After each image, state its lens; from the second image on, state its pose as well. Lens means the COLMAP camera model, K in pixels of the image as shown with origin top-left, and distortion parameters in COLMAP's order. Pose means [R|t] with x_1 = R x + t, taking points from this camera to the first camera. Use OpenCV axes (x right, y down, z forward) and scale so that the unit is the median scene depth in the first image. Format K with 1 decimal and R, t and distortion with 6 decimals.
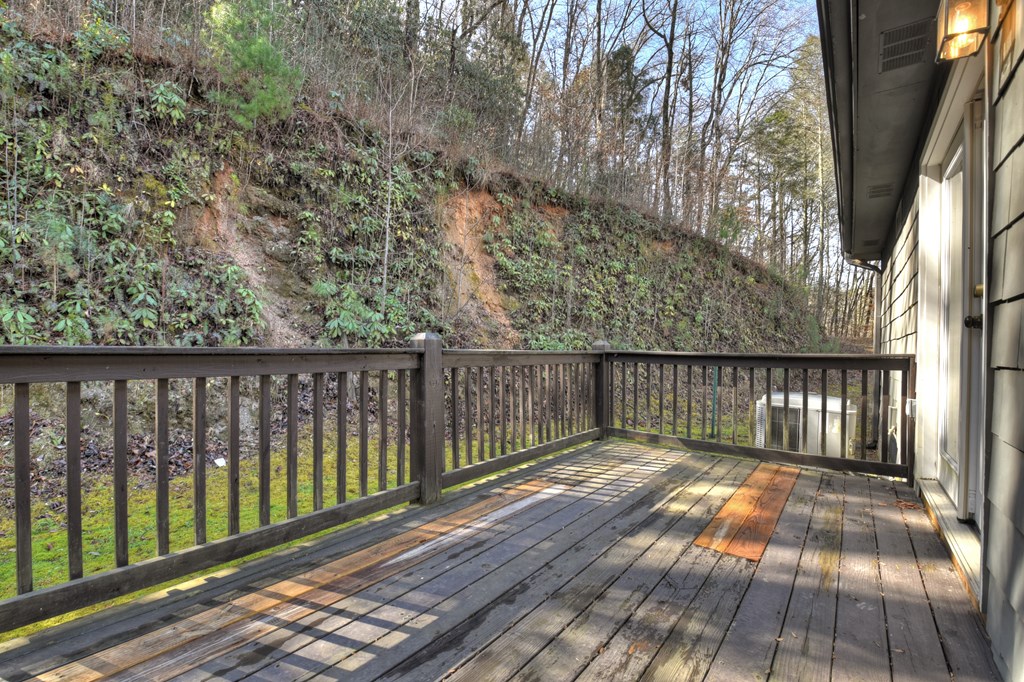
lens RADIAL K [[458.8, 0, 506.1], [0, 458.8, 349.4], [0, 0, 1]] dist [0.000109, -0.013750]
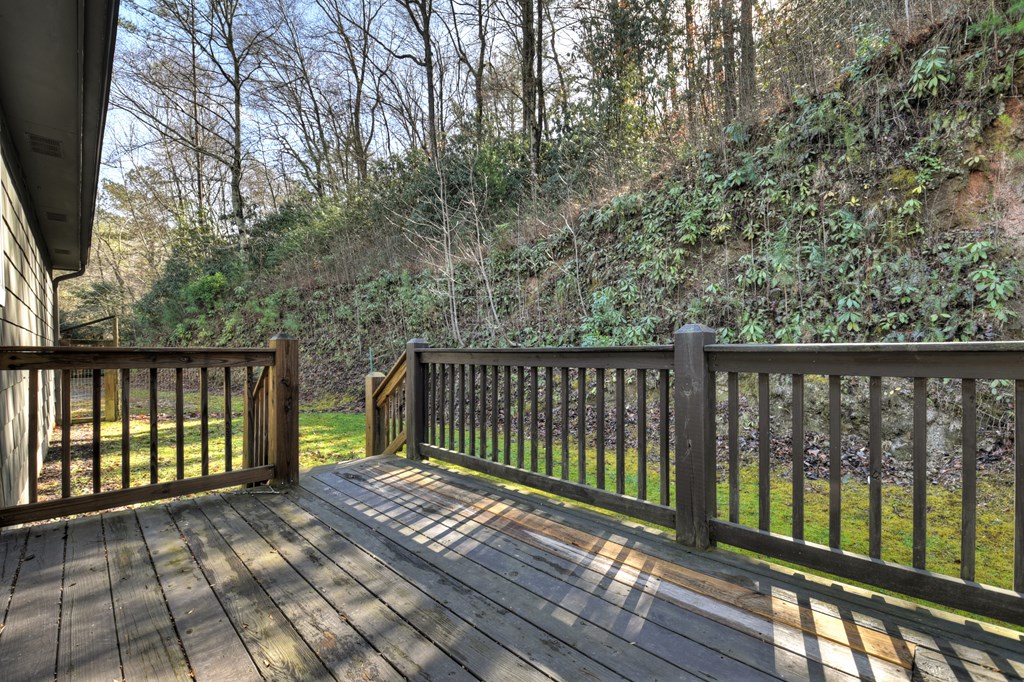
lens RADIAL K [[458.8, 0, 506.1], [0, 458.8, 349.4], [0, 0, 1]] dist [0.000109, -0.013750]
pose [[-0.177614, -0.018354, -0.983929, 0.368153], [0.002019, 0.999817, -0.019015, 0.012076], [0.984098, -0.005364, -0.177545, 0.474811]]
